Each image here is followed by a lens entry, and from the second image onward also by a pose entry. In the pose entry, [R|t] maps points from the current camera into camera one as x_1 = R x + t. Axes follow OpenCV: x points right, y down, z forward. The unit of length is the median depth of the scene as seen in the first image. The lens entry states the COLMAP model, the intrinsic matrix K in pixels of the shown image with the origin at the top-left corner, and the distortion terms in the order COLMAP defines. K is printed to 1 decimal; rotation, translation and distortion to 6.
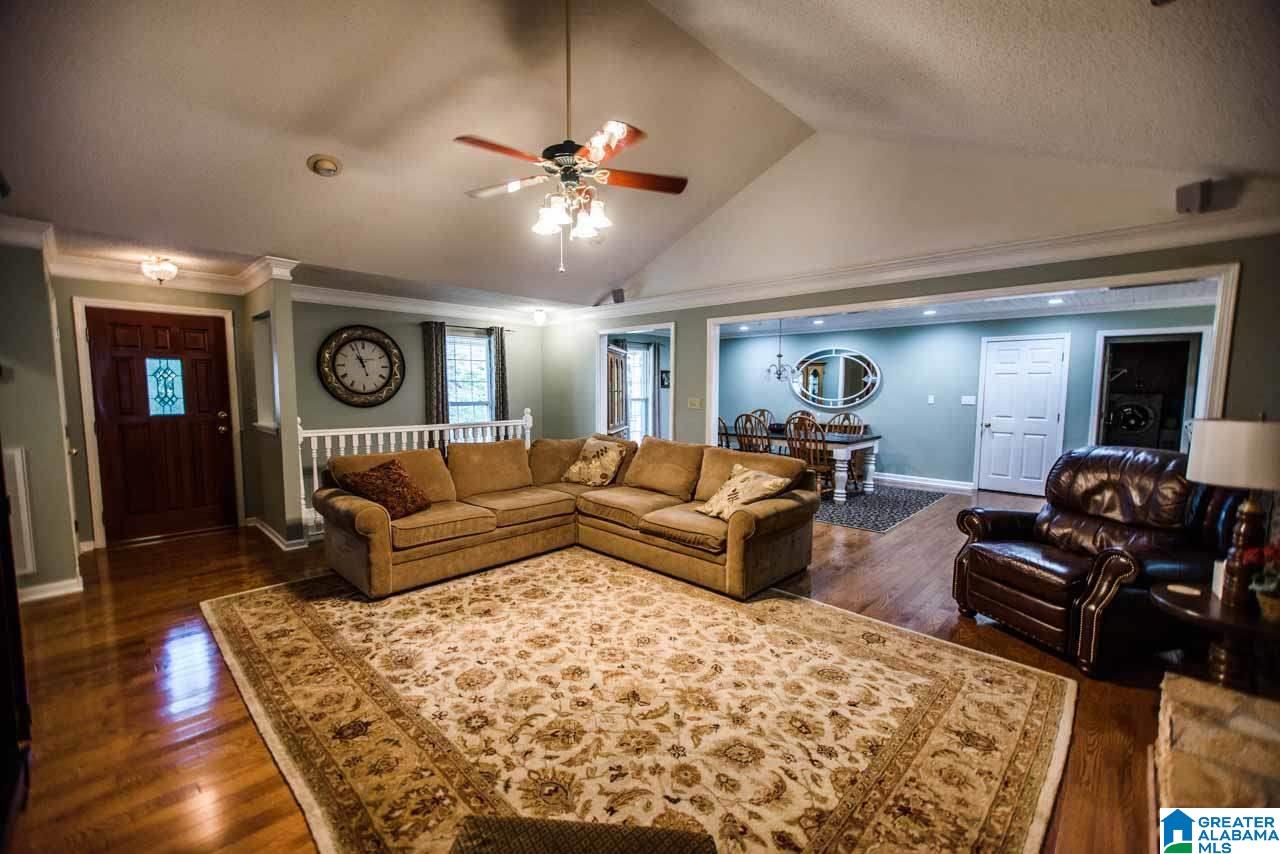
lens RADIAL K [[525.0, 0, 641.2], [0, 525.0, 430.7], [0, 0, 1]] dist [0.000693, 0.000450]
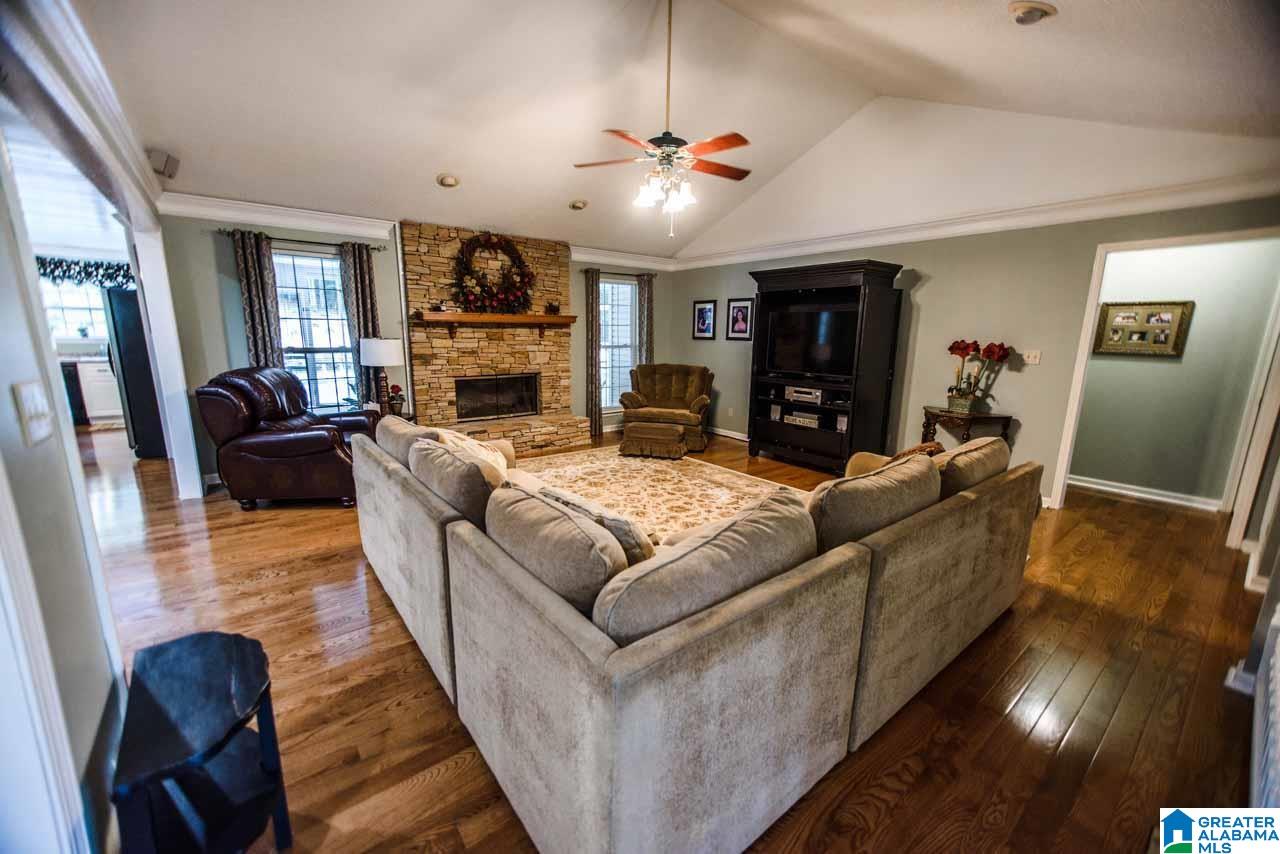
lens RADIAL K [[501.0, 0, 641.7], [0, 501.0, 432.7], [0, 0, 1]] dist [0.003677, 0.000727]
pose [[-0.990864, -0.045629, 0.126913, -0.258467], [-0.007740, 0.958717, 0.284257, -0.198909], [-0.134644, 0.280677, -0.950311, 2.313238]]
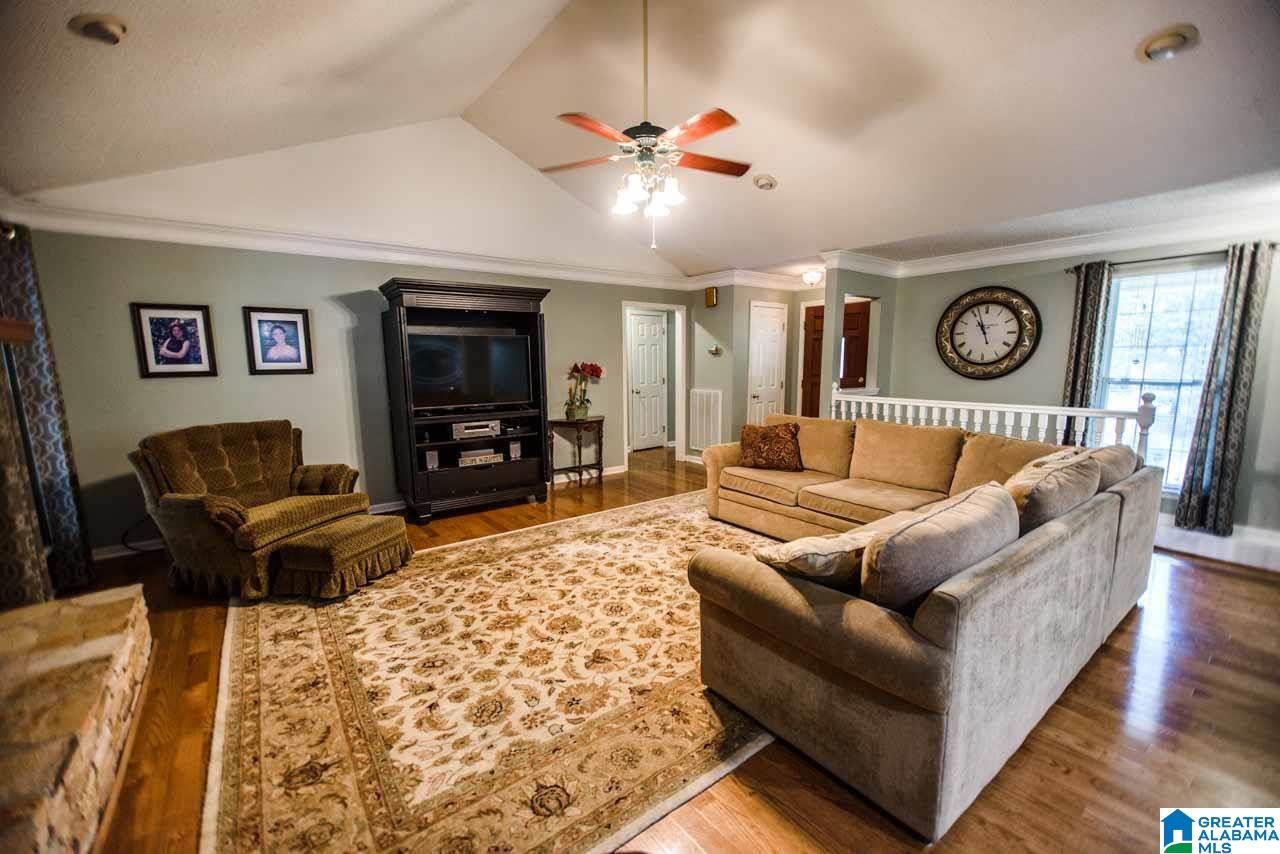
lens RADIAL K [[525.0, 0, 630.2], [0, 525.0, 434.1], [0, 0, 1]] dist [0.000693, 0.000450]
pose [[-0.167887, 0.135285, -0.976479, 0.960975], [-0.076417, 0.985772, 0.149711, -0.086501], [0.982840, 0.099754, -0.155161, 1.176602]]
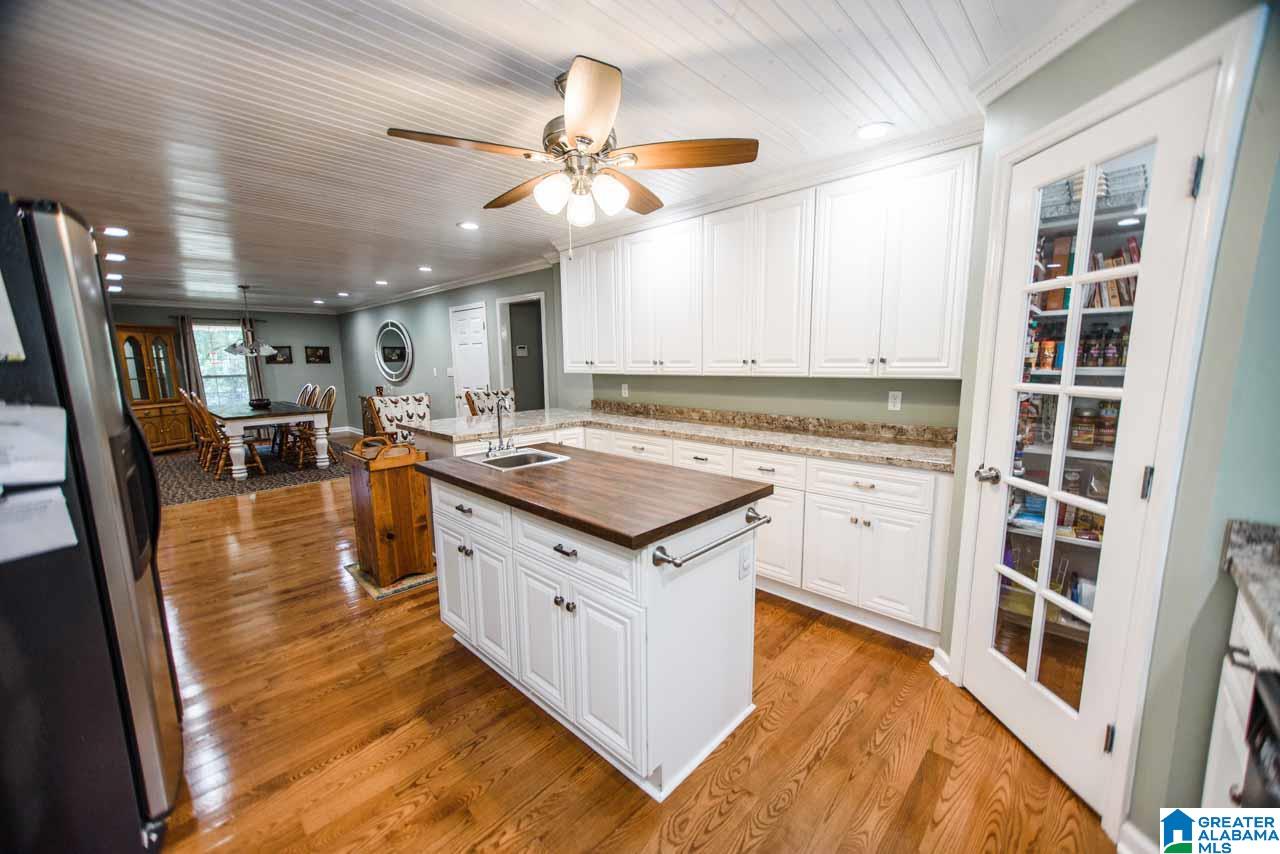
lens RADIAL K [[501.0, 0, 639.4], [0, 501.0, 432.6], [0, 0, 1]] dist [0.003677, 0.000727]
pose [[0.999778, -0.017859, -0.011146, 2.546177], [0.018521, 0.997879, 0.062399, 0.011203], [0.010008, -0.062591, 0.997989, 0.134848]]
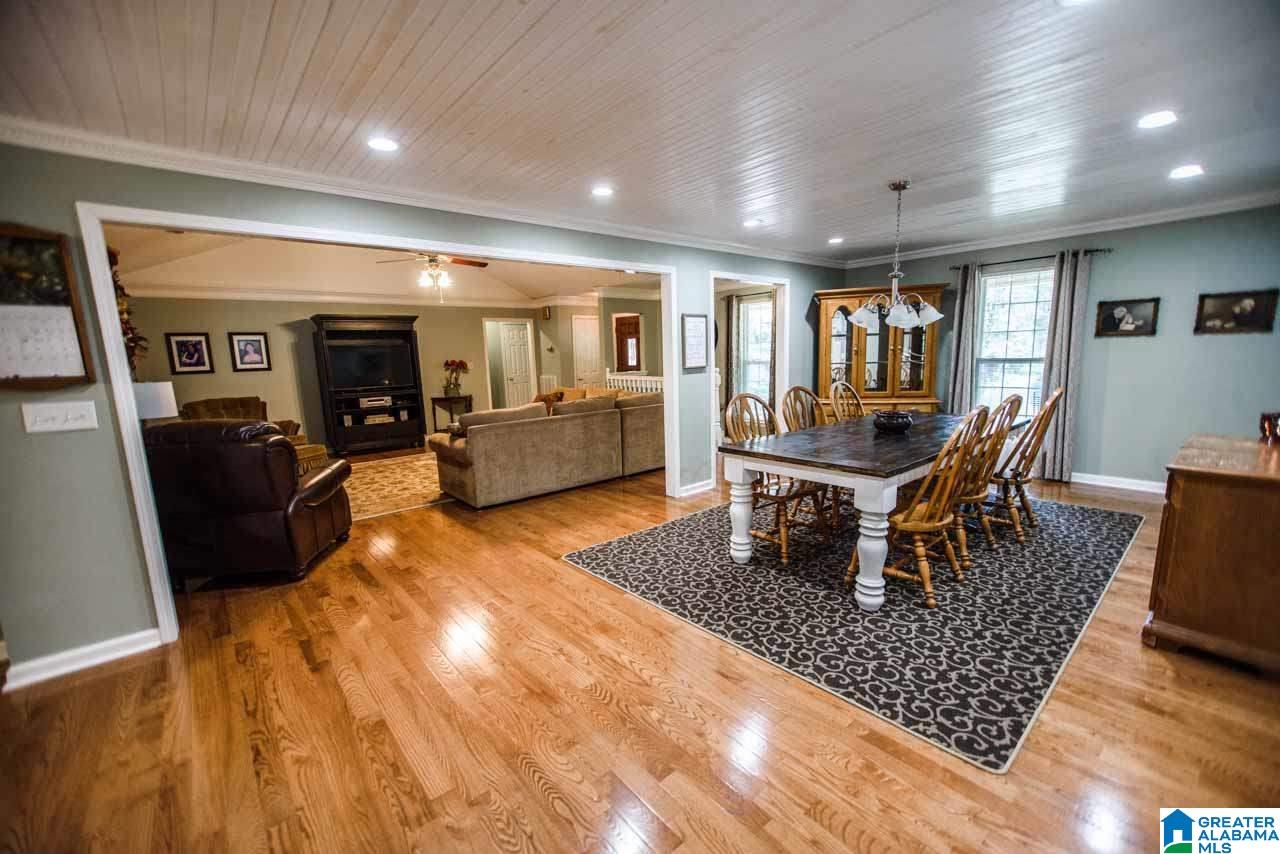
lens RADIAL K [[525.0, 0, 631.1], [0, 525.0, 433.0], [0, 0, 1]] dist [0.000693, 0.000450]
pose [[-0.110243, 0.150207, -0.982489, 2.005040], [-0.052537, 0.986252, 0.156677, -0.155607], [0.992515, 0.068889, -0.100836, 2.064500]]
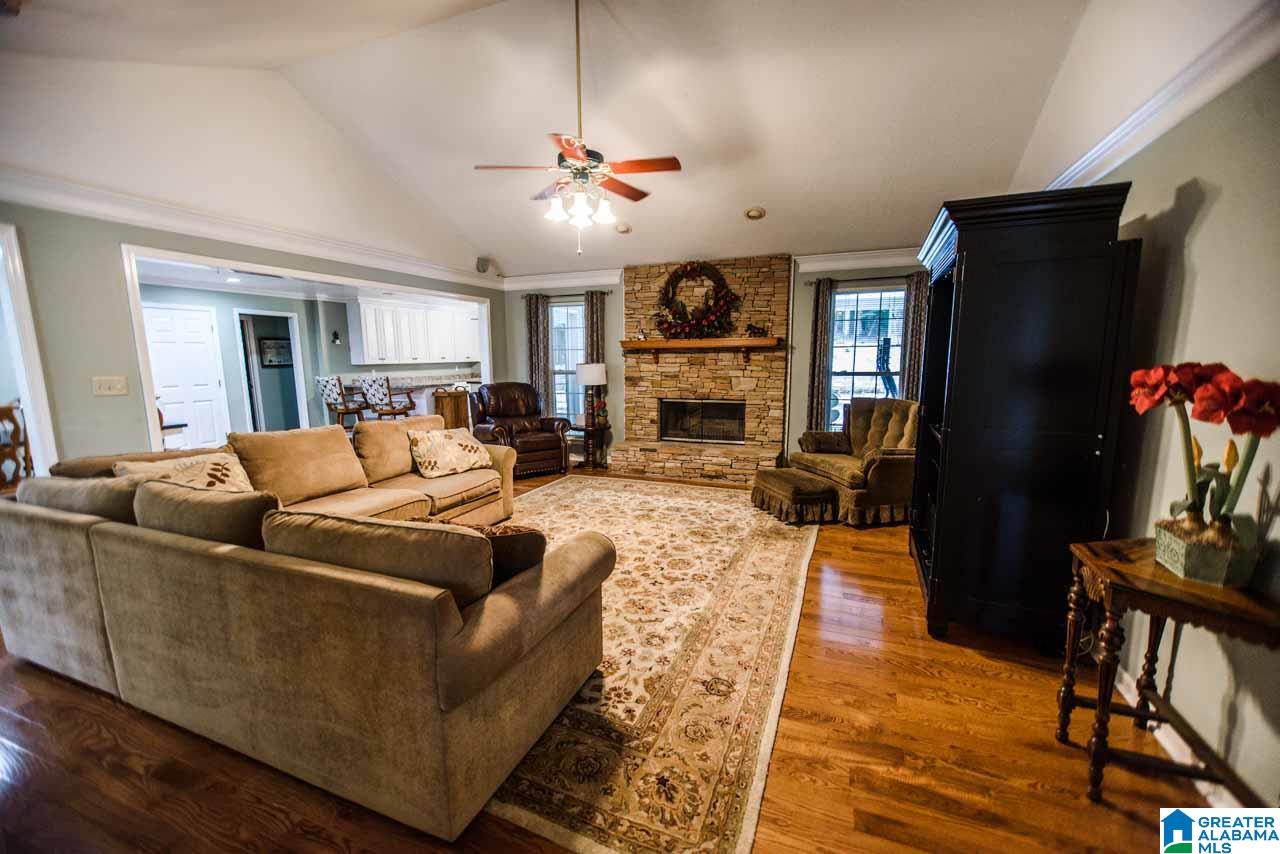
lens RADIAL K [[525.0, 0, 639.9], [0, 525.0, 431.8], [0, 0, 1]] dist [0.000693, 0.000450]
pose [[-0.372192, -0.136297, 0.918094, -1.334541], [0.085162, 0.979972, 0.180008, -0.115074], [-0.924240, 0.145184, -0.353130, 1.366970]]
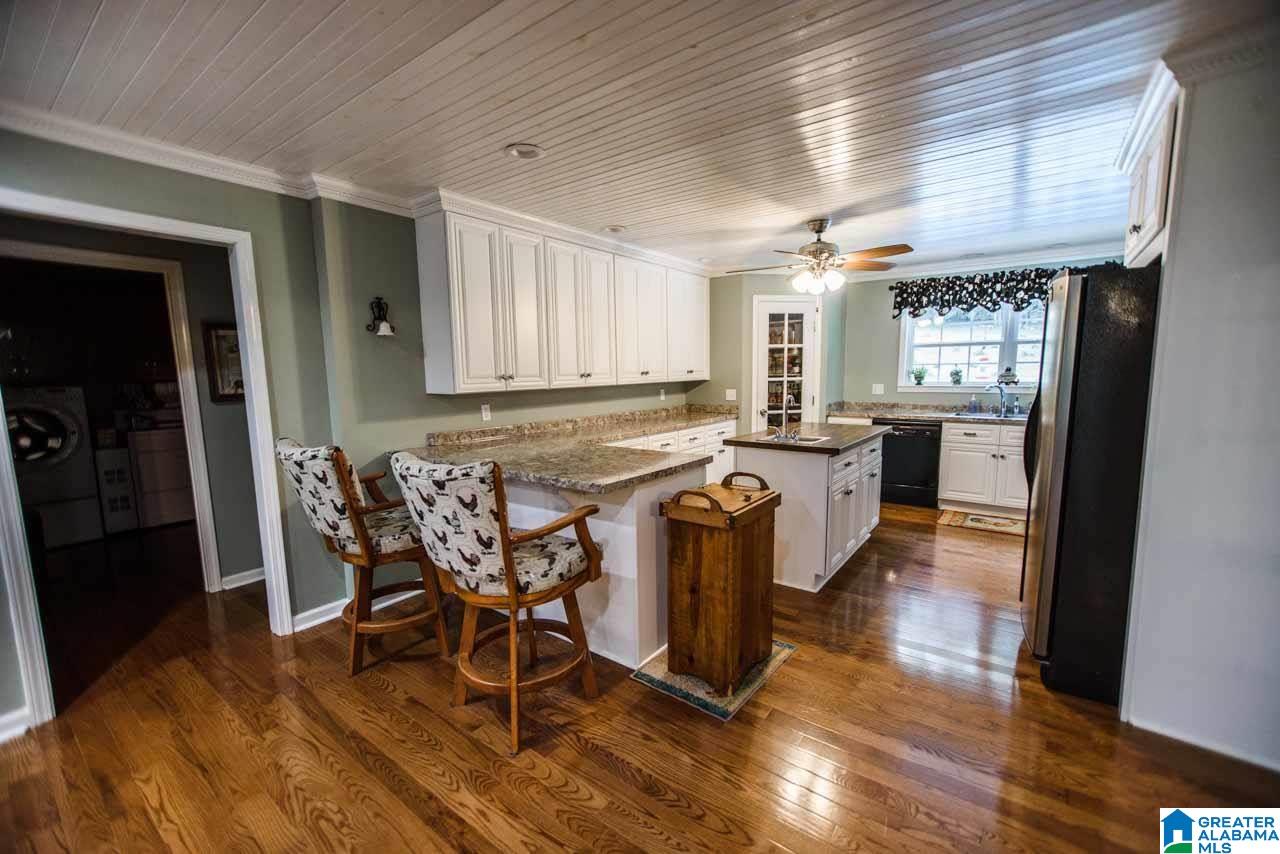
lens RADIAL K [[525.0, 0, 633.3], [0, 525.0, 432.9], [0, 0, 1]] dist [0.000693, 0.000450]
pose [[-0.113513, -0.124432, 0.985714, 1.148108], [0.101360, 0.985499, 0.136077, -0.115599], [-0.988353, 0.115358, -0.099254, 1.478722]]
